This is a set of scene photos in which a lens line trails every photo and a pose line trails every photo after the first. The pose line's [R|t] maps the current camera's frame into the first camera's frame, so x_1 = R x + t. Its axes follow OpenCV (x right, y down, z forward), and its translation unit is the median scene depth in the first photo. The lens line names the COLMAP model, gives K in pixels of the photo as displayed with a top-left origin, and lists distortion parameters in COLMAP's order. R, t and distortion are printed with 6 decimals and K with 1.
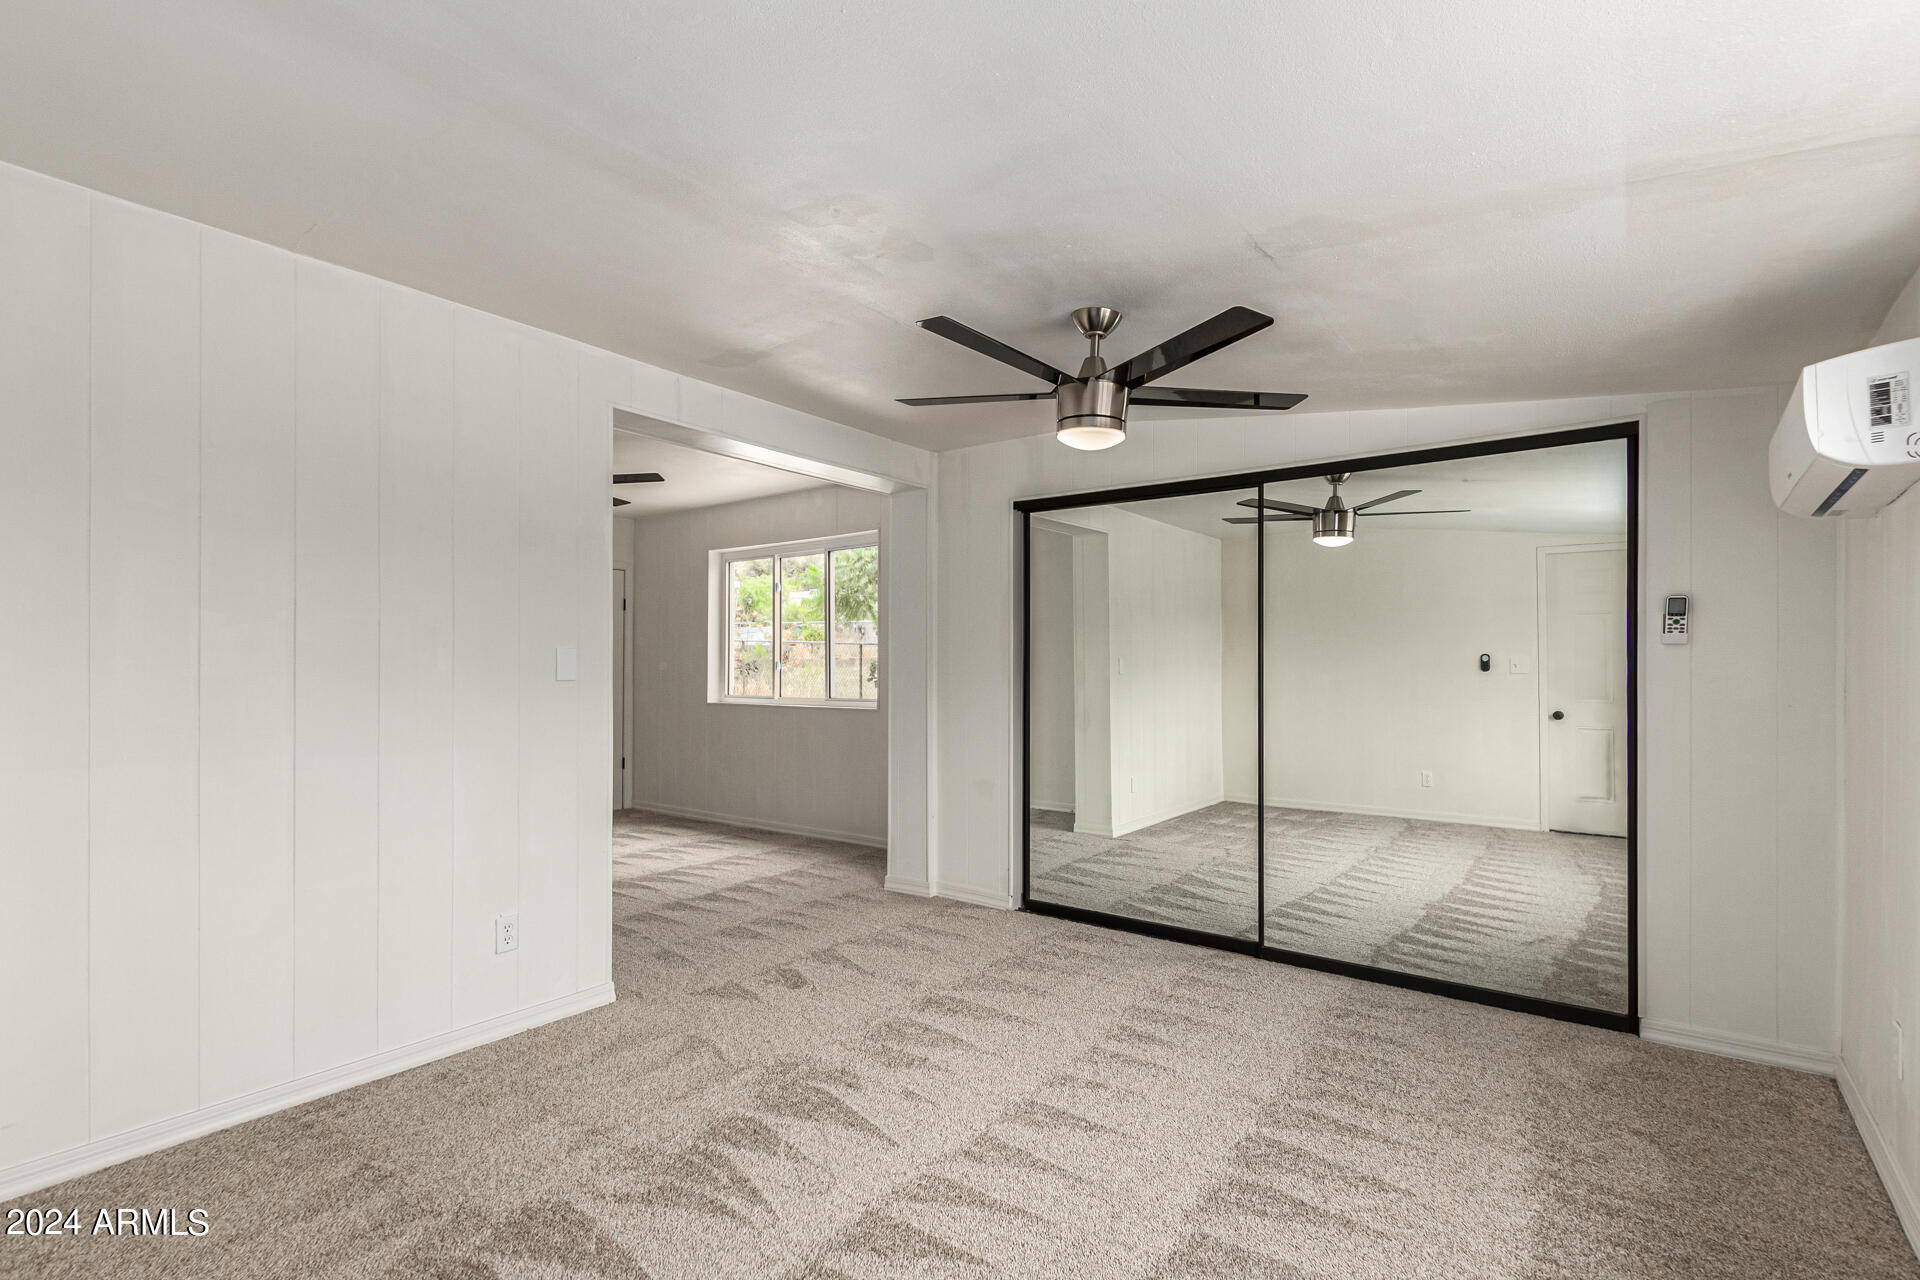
lens RADIAL K [[887.7, 0, 967.6], [0, 887.7, 672.2], [0, 0, 1]] dist [0.027120, -0.000300]
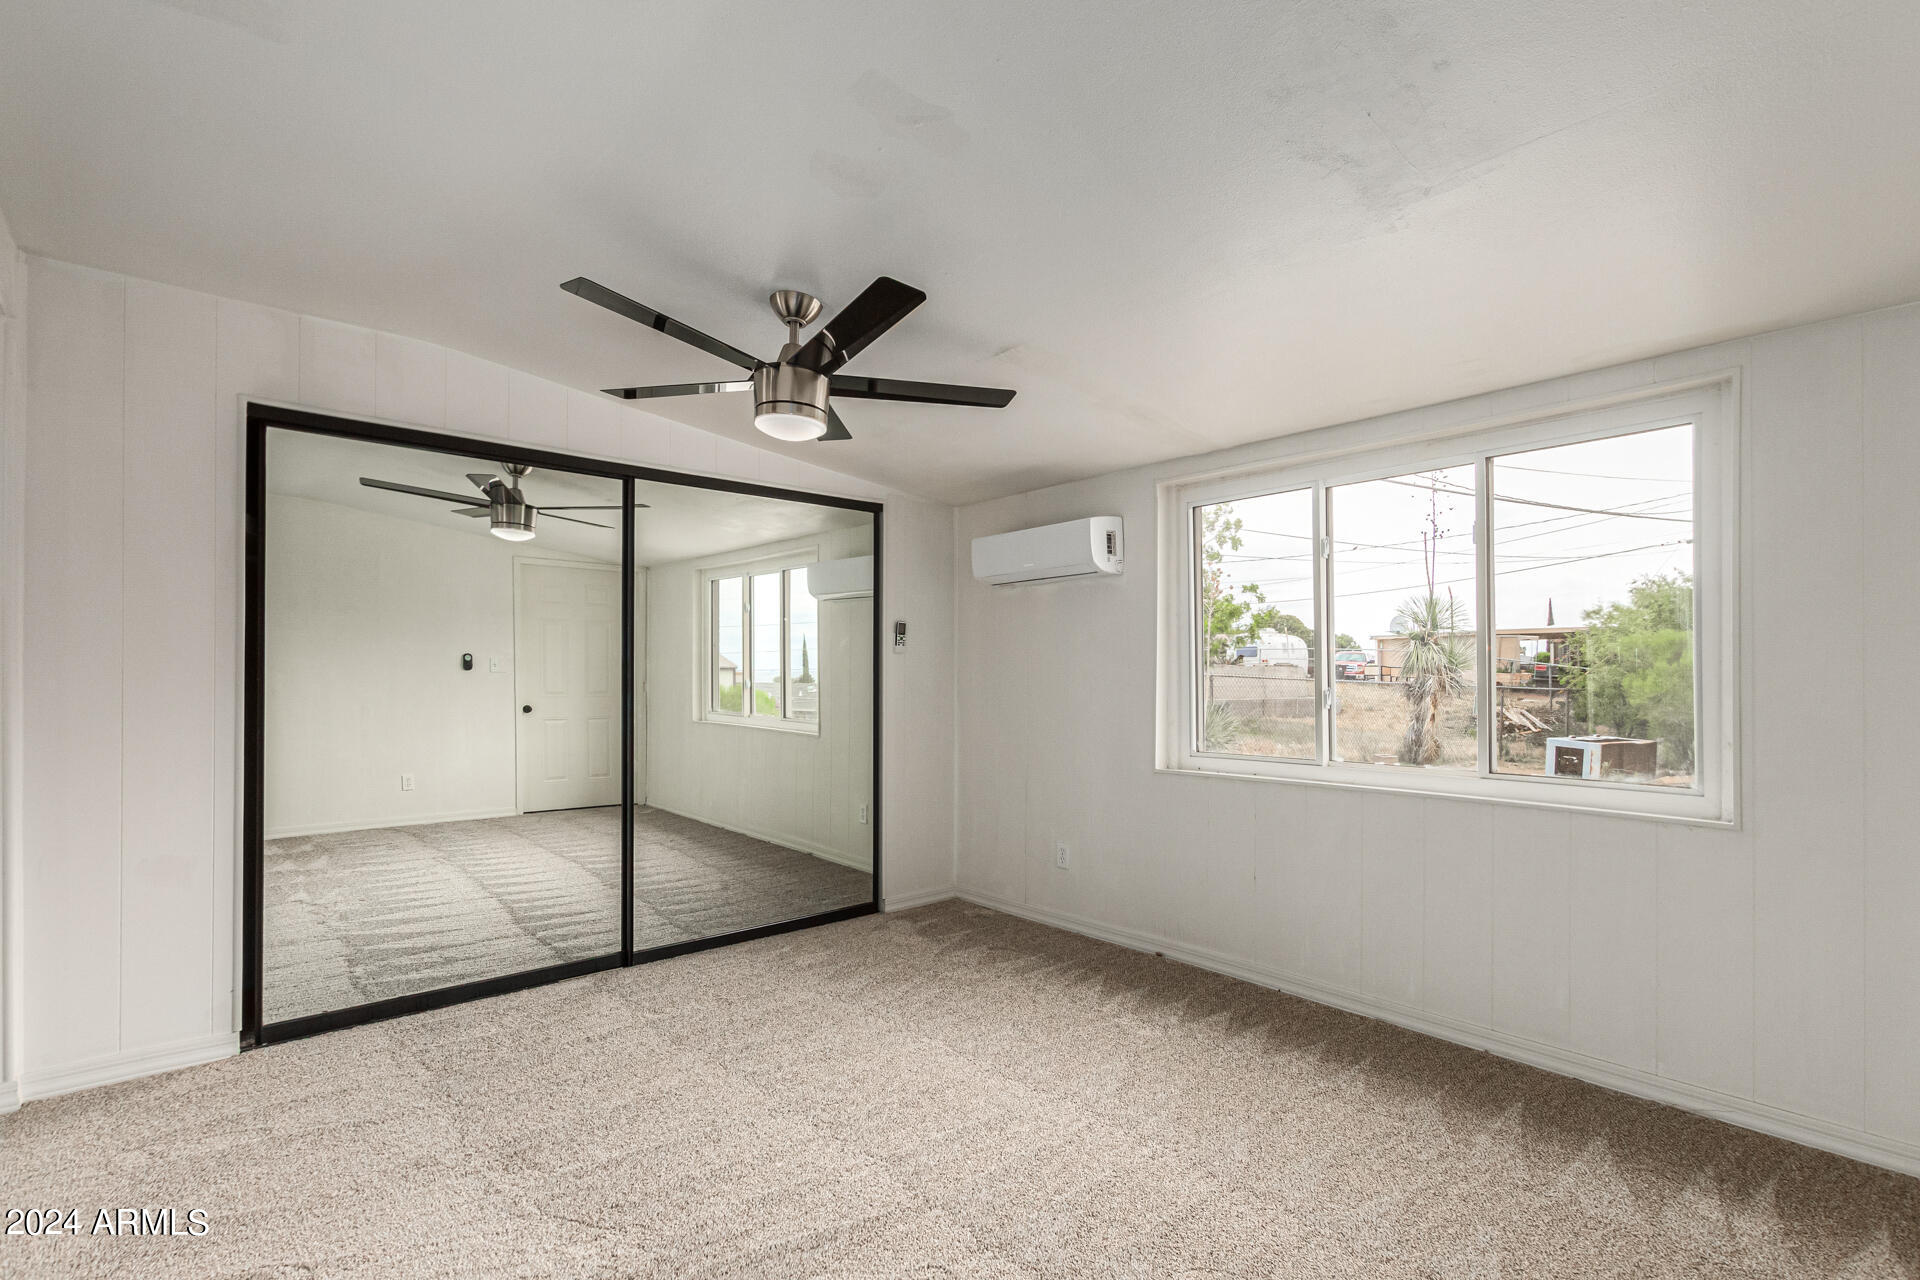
lens RADIAL K [[898.9, 0, 946.8], [0, 898.9, 662.3], [0, 0, 1]] dist [0.002883, 0.000299]
pose [[0.224238, 0.004249, 0.974525, -0.461137], [0.004959, 0.999973, -0.005501, -0.003224], [-0.974522, 0.006066, 0.224210, 0.368813]]
